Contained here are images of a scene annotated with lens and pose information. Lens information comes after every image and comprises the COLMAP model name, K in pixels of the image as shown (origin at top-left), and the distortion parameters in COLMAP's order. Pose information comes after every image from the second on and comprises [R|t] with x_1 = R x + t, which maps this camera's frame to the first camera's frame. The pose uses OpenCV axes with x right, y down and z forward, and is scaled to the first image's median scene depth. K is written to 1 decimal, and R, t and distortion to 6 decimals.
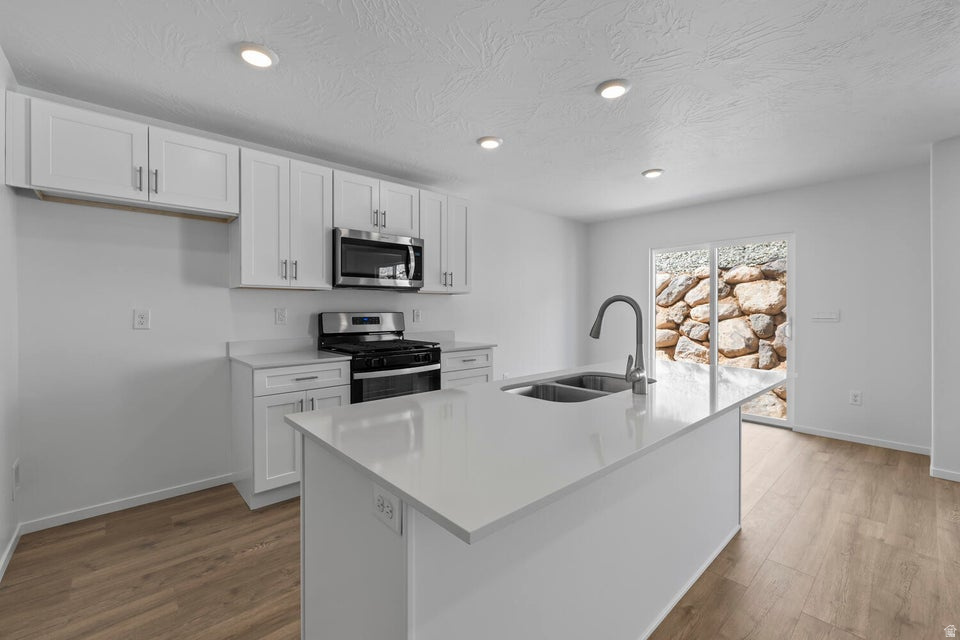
lens RADIAL K [[410.7, 0, 483.4], [0, 410.7, 307.5], [0, 0, 1]] dist [0.001984, 0.000221]
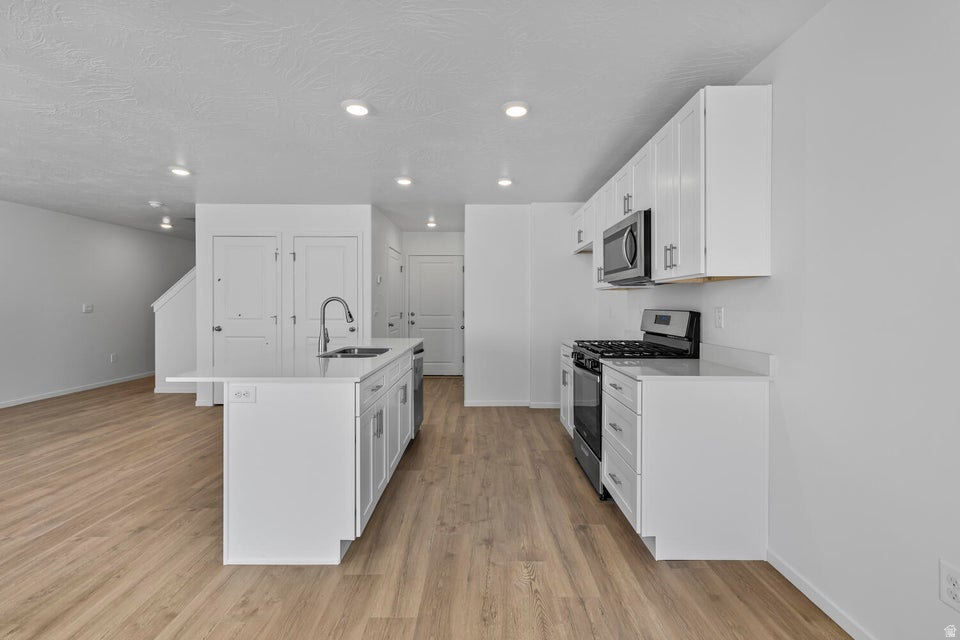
lens RADIAL K [[420.7, 0, 481.3], [0, 420.7, 310.3], [0, 0, 1]] dist [0.001983, 0.000094]
pose [[-0.677053, 0.008454, -0.735886, 0.642416], [0.000489, 0.999939, 0.011037, 0.002862], [0.735934, 0.007113, -0.677015, 1.406418]]
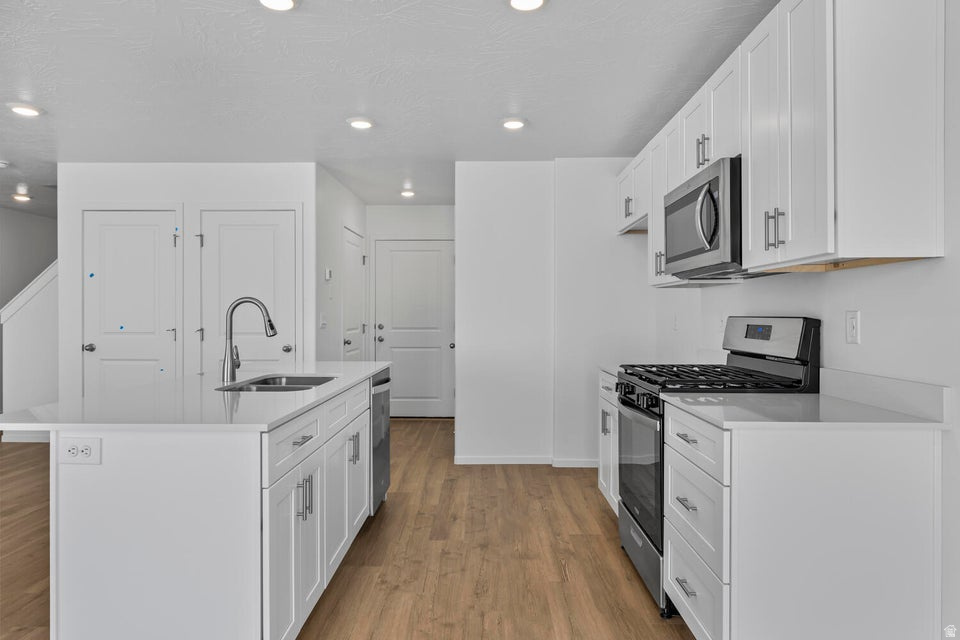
lens RADIAL K [[598.2, 0, 480.0], [0, 598.2, 320.0], [0, 0, 1]] dist [-0.006824, -0.000535]
pose [[-0.686120, 0.005252, -0.727469, 0.569545], [0.001503, 0.999982, 0.005802, 0.011738], [0.727487, 0.002888, -0.686116, 1.364452]]
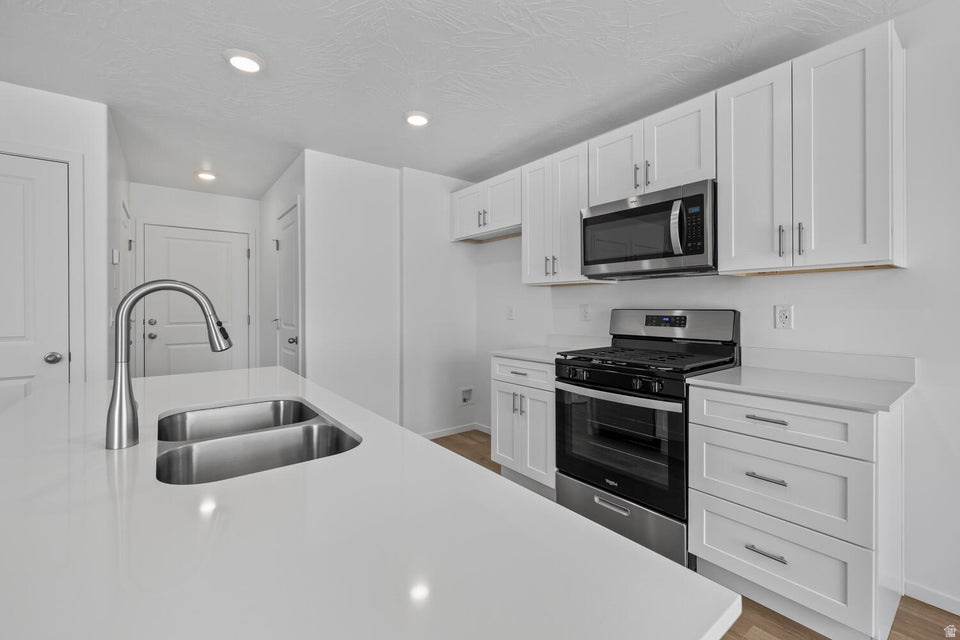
lens RADIAL K [[410.7, 0, 483.4], [0, 410.7, 307.5], [0, 0, 1]] dist [0.001984, 0.000221]
pose [[-0.081265, 0.003664, -0.996686, 0.472499], [0.007062, 0.999970, 0.003100, 0.004836], [0.996668, -0.006787, -0.081289, 0.802447]]
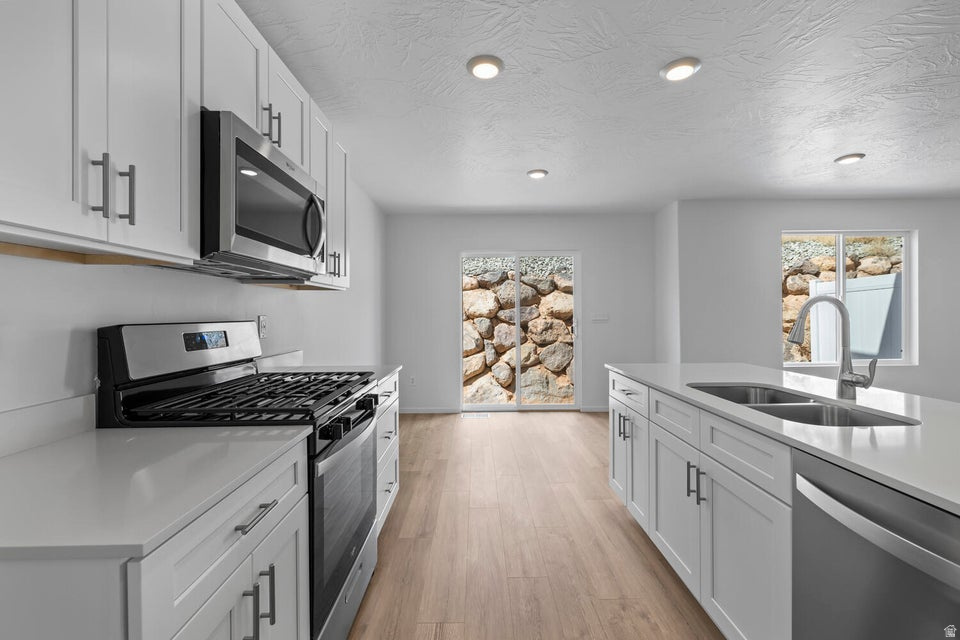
lens RADIAL K [[410.7, 0, 483.4], [0, 410.7, 307.5], [0, 0, 1]] dist [0.001984, 0.000221]
pose [[0.666599, 0.005764, 0.745395, -0.452860], [0.005413, 0.999906, -0.012573, 0.003355], [-0.745397, 0.012416, 0.666505, 0.504994]]
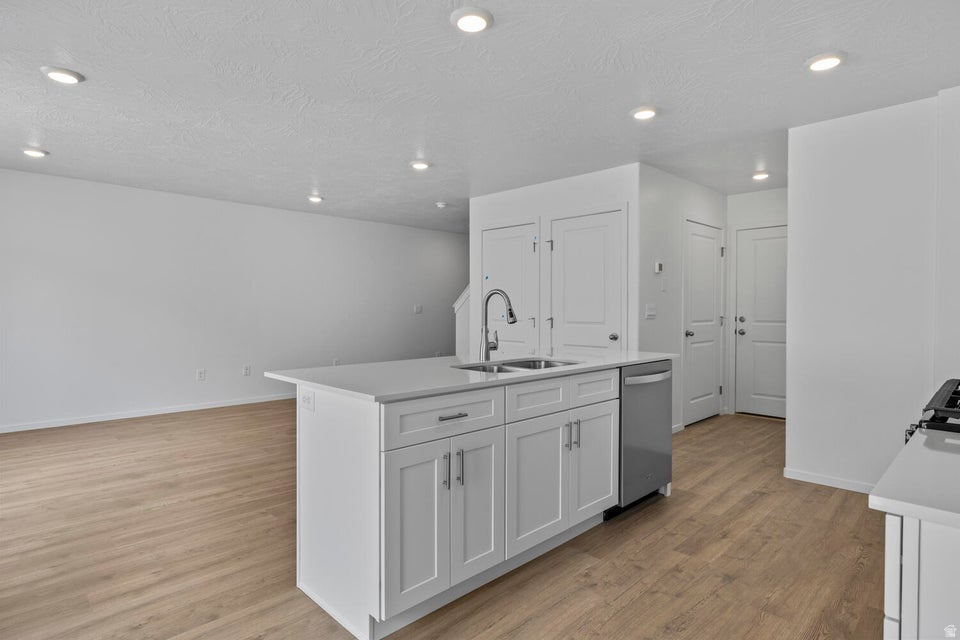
lens RADIAL K [[516.1, 0, 478.8], [0, 516.1, 317.8], [0, 0, 1]] dist [-0.002345, -0.000435]
pose [[-0.999493, -0.002334, -0.031764, 0.231648], [-0.002787, 0.999895, 0.014215, 0.019169], [0.031728, 0.014296, -0.999394, 1.393111]]
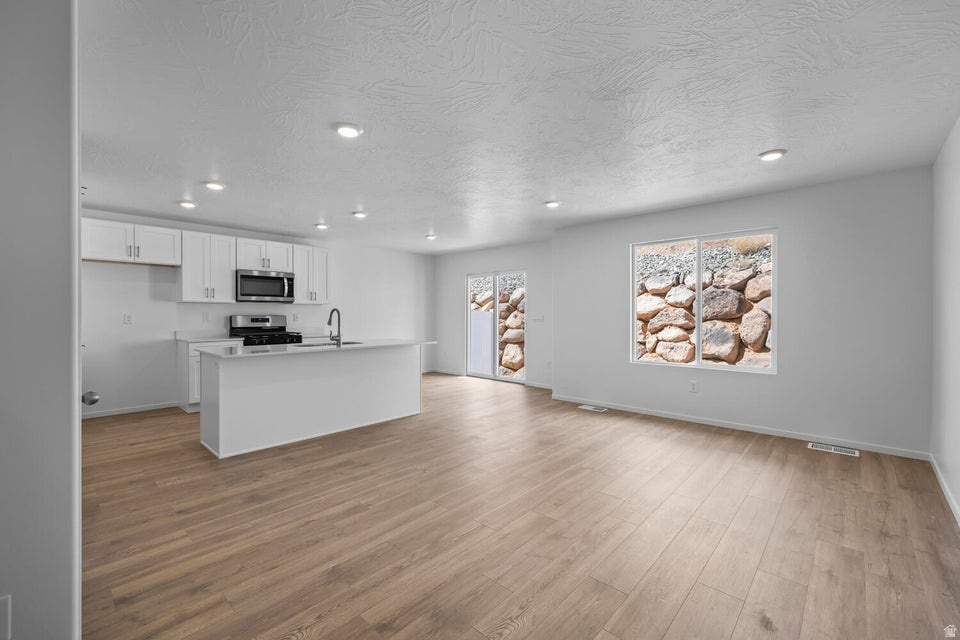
lens RADIAL K [[407.0, 0, 479.8], [0, 407.0, 314.9], [0, 0, 1]] dist [0.002899, 0.000305]
pose [[0.997208, 0.002322, 0.074633, 0.552020], [-0.002743, 0.999981, 0.005542, -0.003043], [-0.074619, -0.005731, 0.997196, -0.848192]]
